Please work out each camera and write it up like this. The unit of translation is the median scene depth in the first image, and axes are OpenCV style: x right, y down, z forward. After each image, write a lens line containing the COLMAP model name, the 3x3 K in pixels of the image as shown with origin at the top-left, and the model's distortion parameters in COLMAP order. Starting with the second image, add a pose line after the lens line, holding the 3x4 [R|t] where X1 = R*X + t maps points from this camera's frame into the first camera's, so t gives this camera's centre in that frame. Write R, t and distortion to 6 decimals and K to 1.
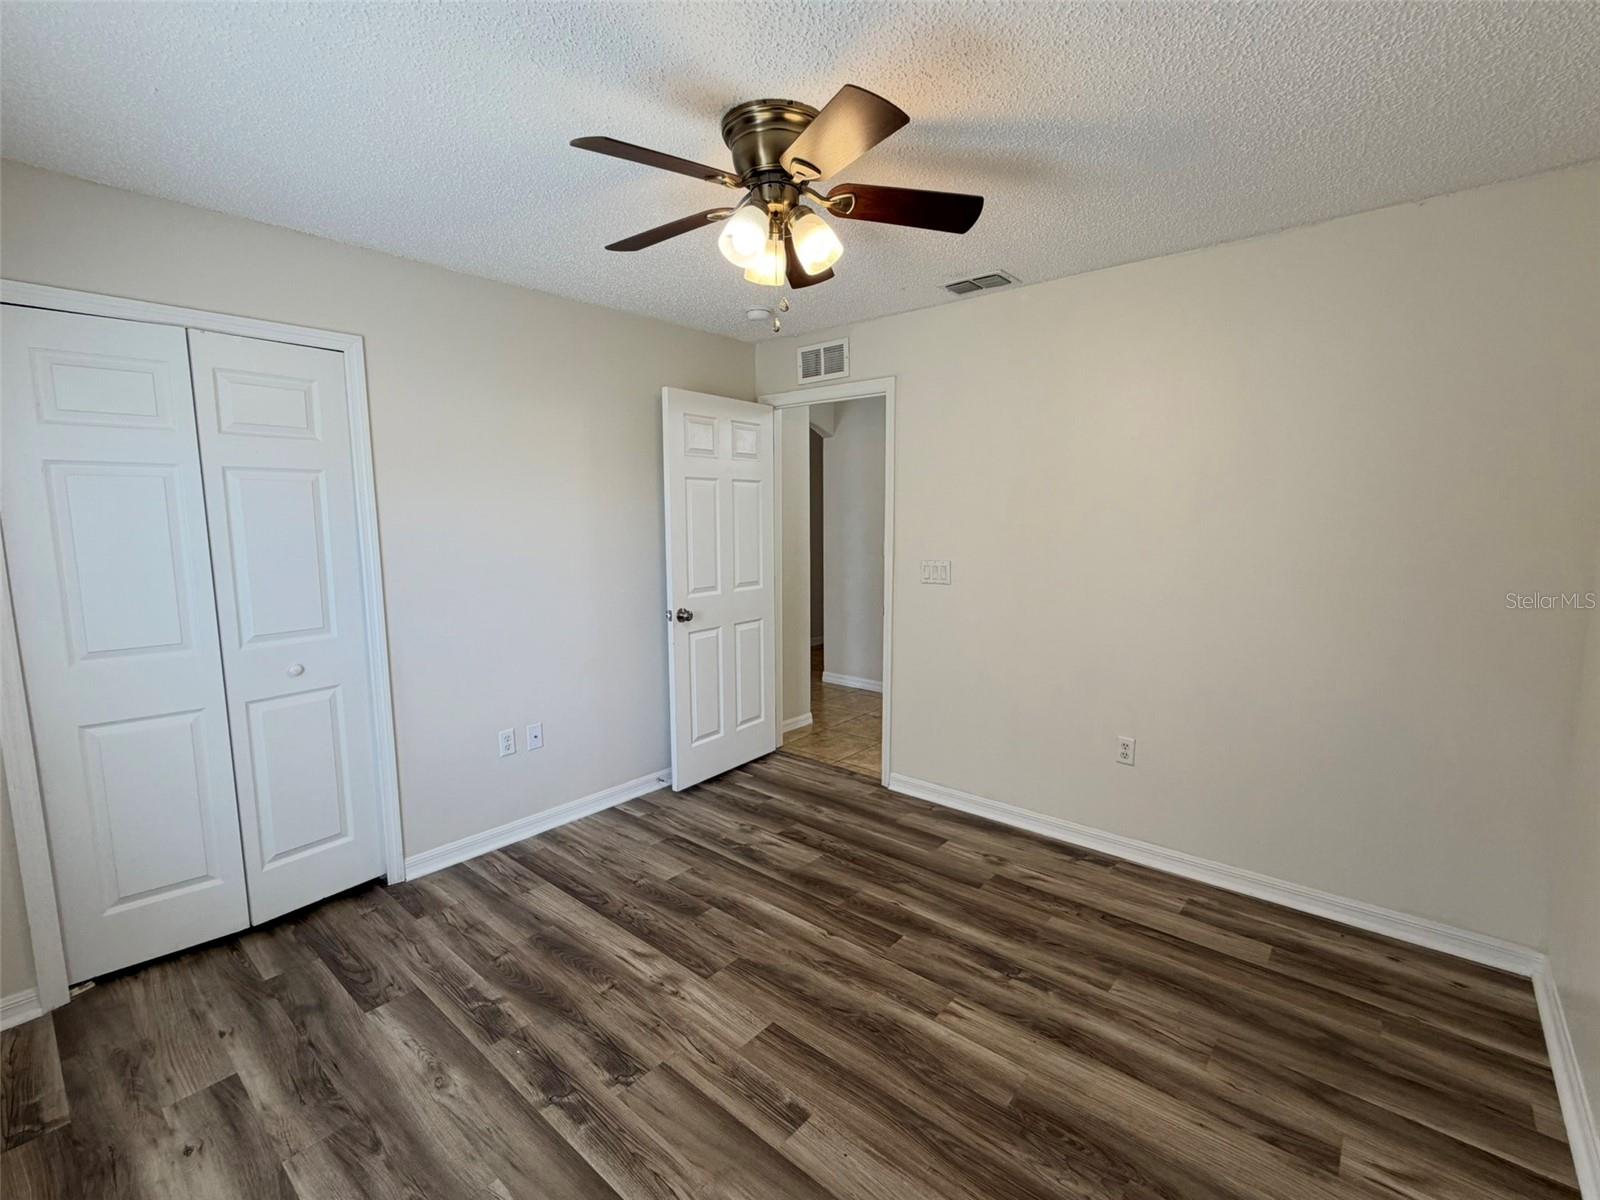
lens RADIAL K [[697.7, 0, 808.0], [0, 697.7, 599.7], [0, 0, 1]] dist [-0.003827, -0.000383]
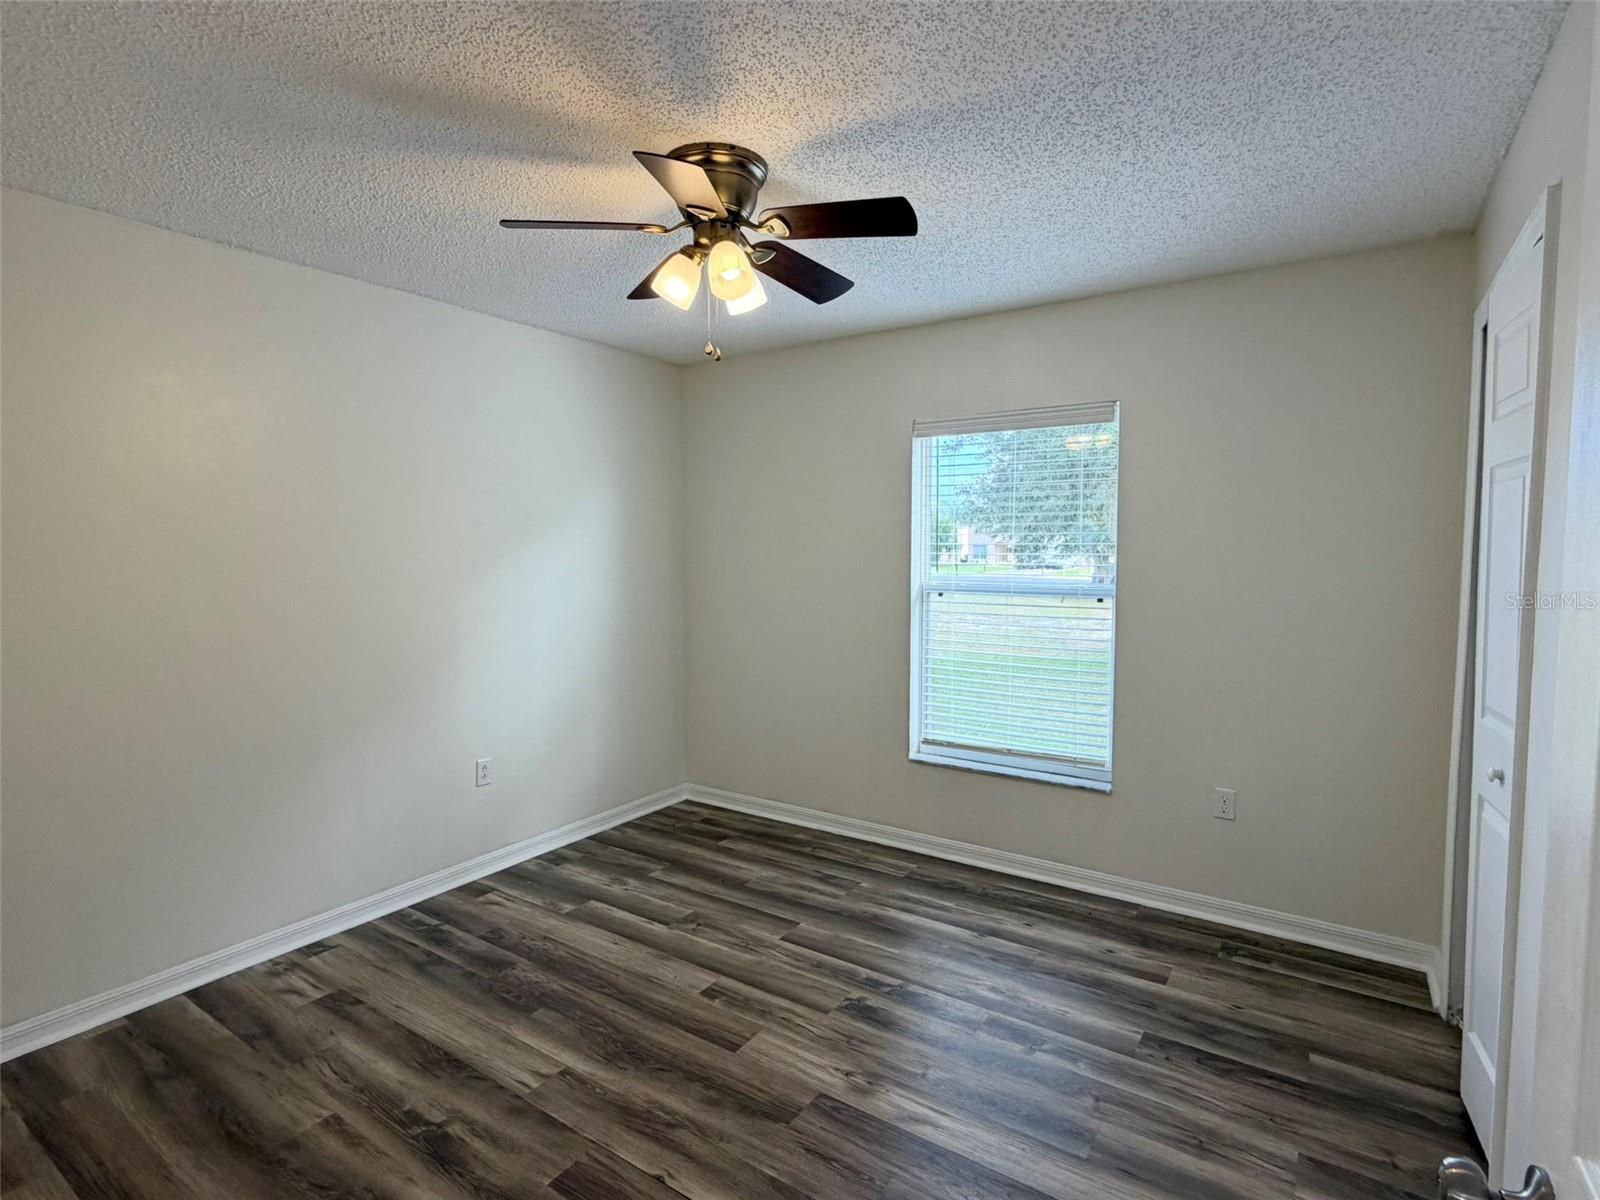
lens RADIAL K [[792.8, 0, 805.6], [0, 792.8, 599.2], [0, 0, 1]] dist [-0.003571, 0.000787]
pose [[-0.993585, 0.016050, -0.111943, -0.034334], [-0.005466, 0.981904, 0.189298, -0.234855], [0.112955, 0.188696, -0.975518, 1.975693]]
